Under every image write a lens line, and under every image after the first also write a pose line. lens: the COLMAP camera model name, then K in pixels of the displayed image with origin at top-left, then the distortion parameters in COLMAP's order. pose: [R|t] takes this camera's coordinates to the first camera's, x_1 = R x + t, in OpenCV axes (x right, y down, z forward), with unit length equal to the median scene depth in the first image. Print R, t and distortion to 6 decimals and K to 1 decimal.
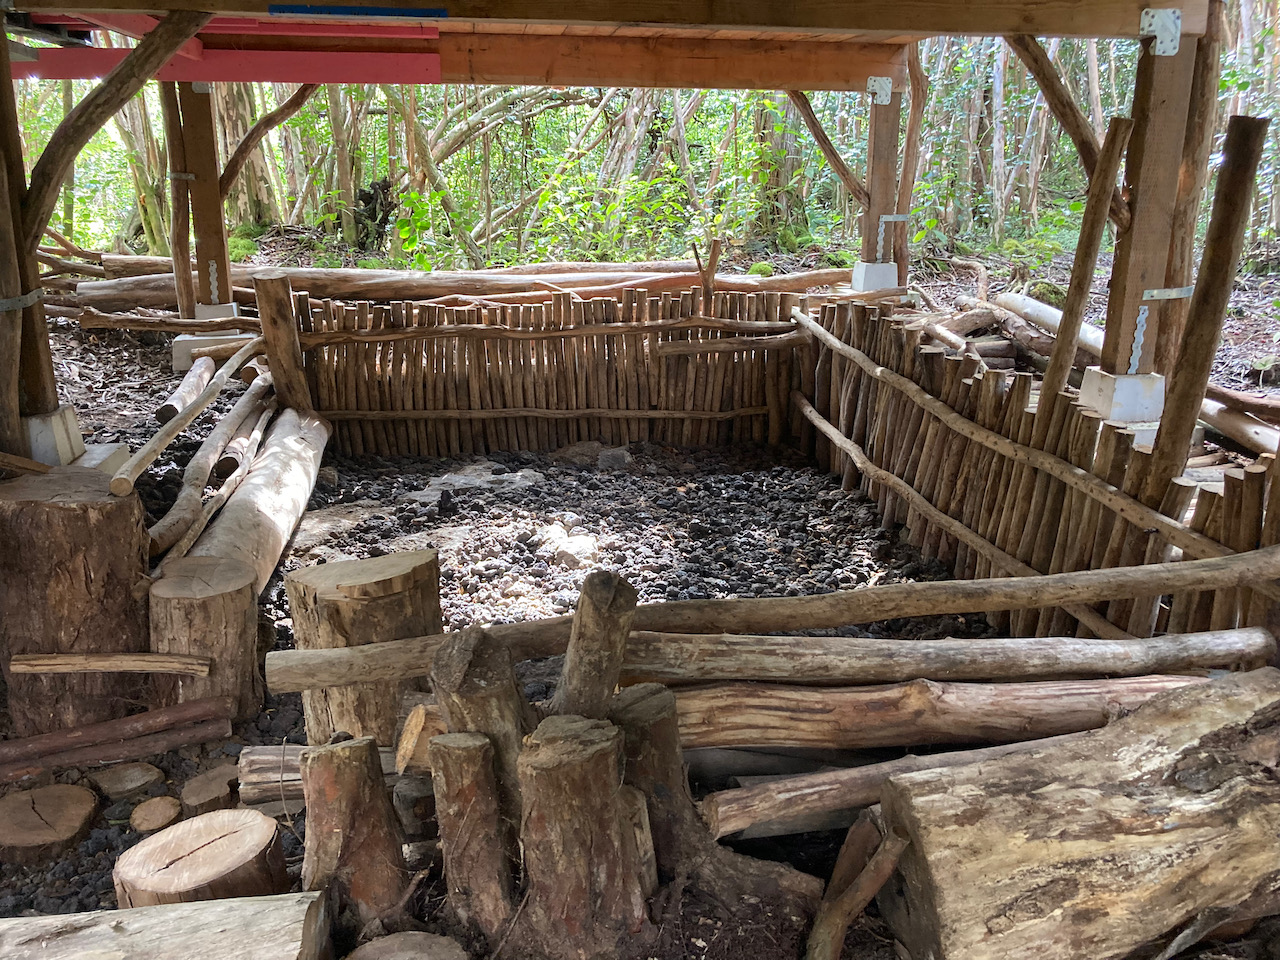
lens RADIAL K [[1046.6, 0, 639.7], [0, 1046.6, 466.4], [0, 0, 1]] dist [0.013700, -0.010274]
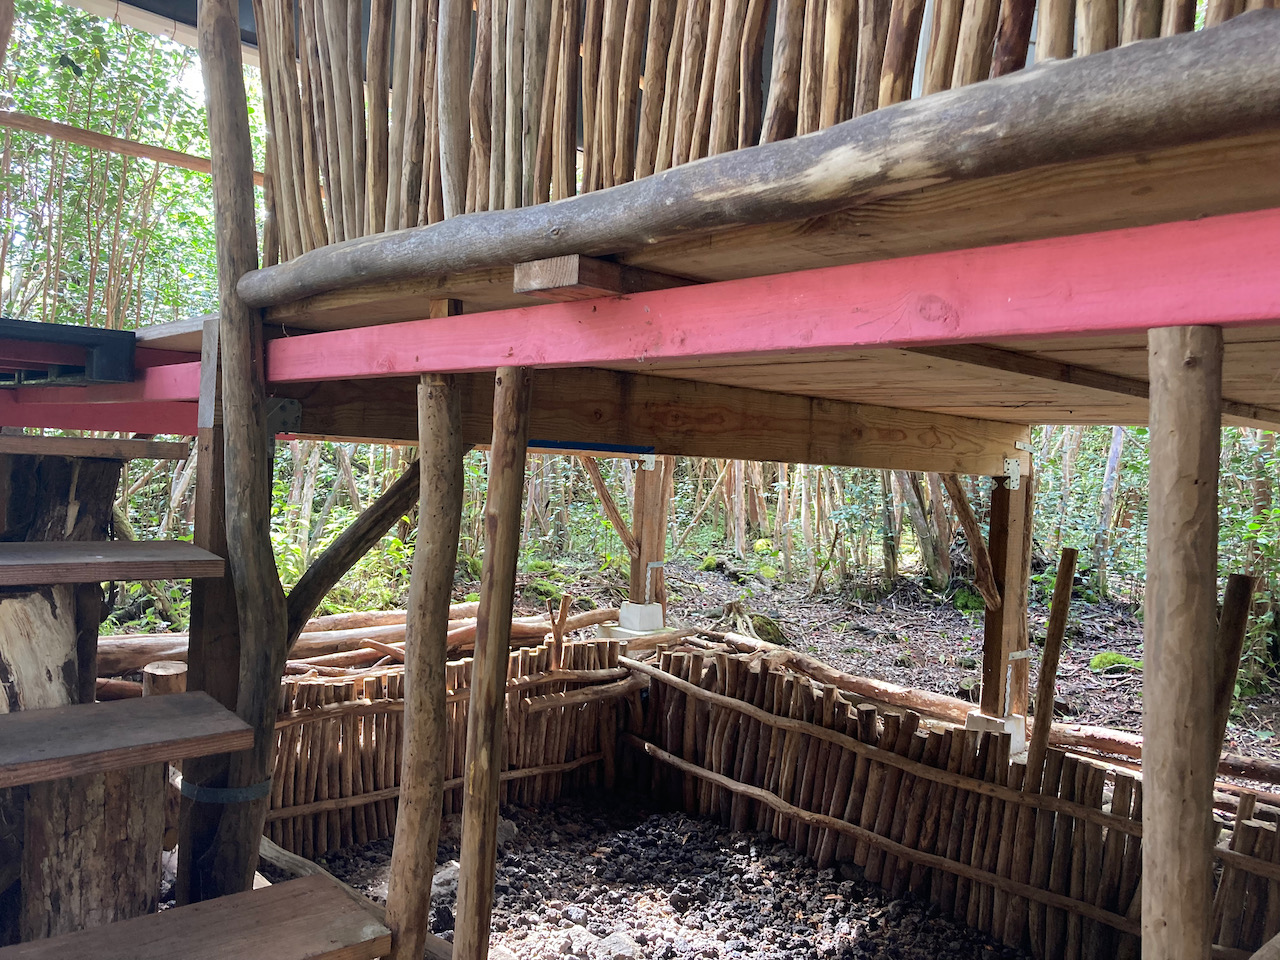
lens RADIAL K [[1059.2, 0, 636.0], [0, 1059.2, 465.3], [0, 0, 1]] dist [0.022765, -0.023325]
pose [[0.834894, 0.037504, 0.549131, -0.477059], [0.102688, 0.969545, -0.222344, -0.105088], [-0.540746, 0.242023, 0.805617, 0.079530]]
